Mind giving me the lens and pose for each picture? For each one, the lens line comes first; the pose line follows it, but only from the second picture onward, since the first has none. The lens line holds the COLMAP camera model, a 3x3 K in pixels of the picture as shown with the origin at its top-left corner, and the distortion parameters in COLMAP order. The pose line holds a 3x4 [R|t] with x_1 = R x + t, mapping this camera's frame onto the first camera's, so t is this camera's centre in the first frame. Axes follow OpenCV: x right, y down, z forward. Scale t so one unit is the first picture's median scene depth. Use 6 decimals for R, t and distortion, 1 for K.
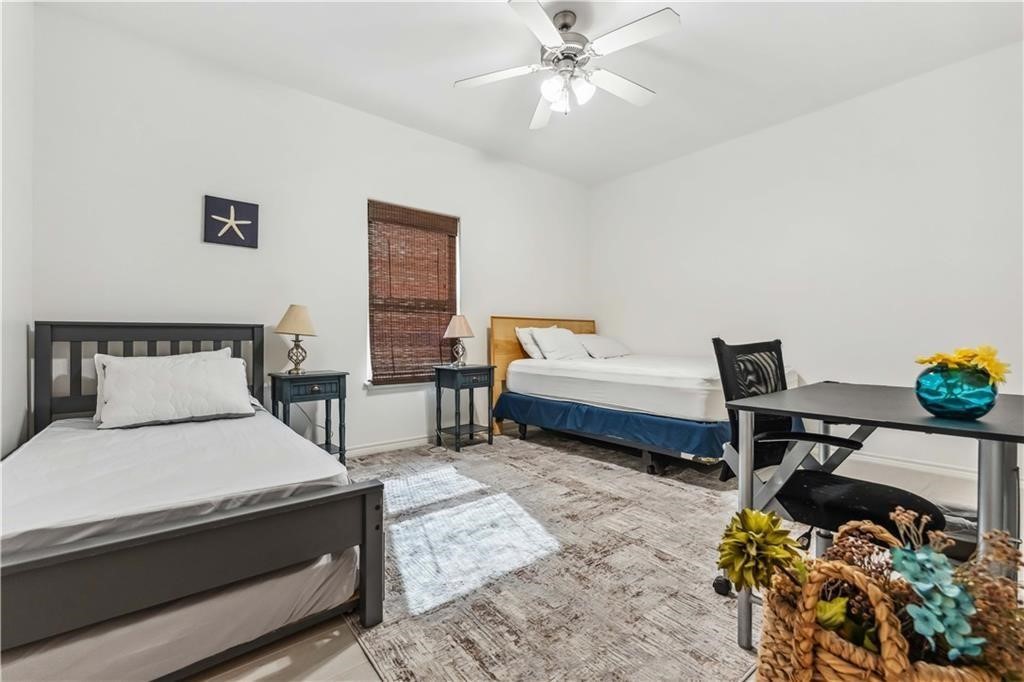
lens RADIAL K [[429.3, 0, 503.5], [0, 429.3, 342.1], [0, 0, 1]] dist [-0.006575, 0.001545]
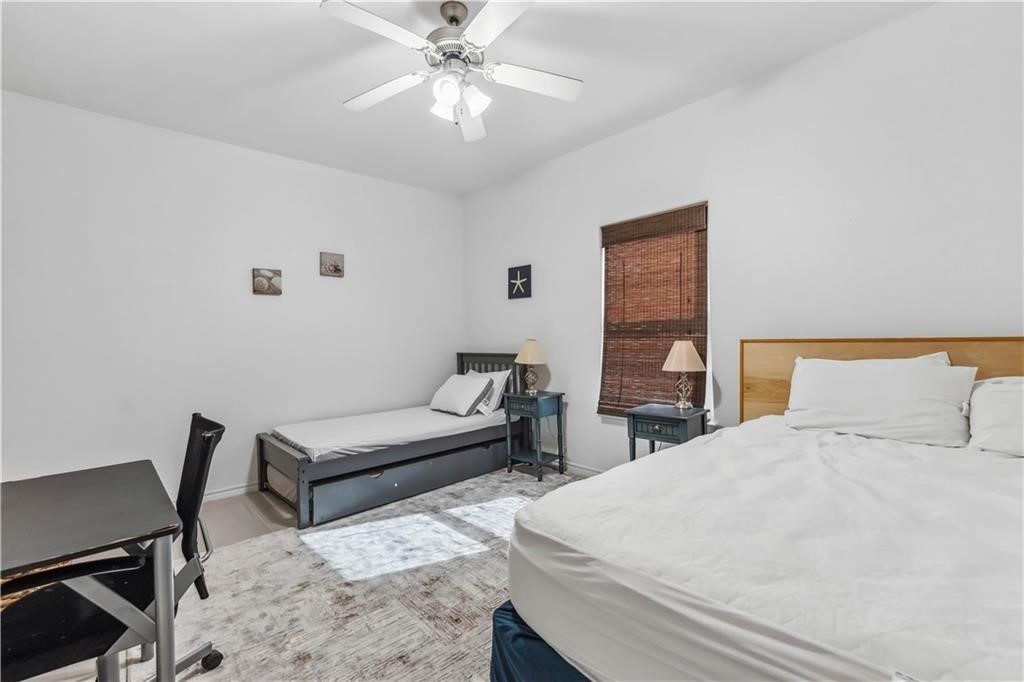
lens RADIAL K [[429.3, 0, 503.6], [0, 429.3, 341.9], [0, 0, 1]] dist [-0.006575, 0.001545]
pose [[0.086431, 0.003434, -0.996252, 0.659313], [0.009527, 0.999945, 0.004273, -0.070993], [0.996212, -0.009860, 0.086393, 0.680261]]
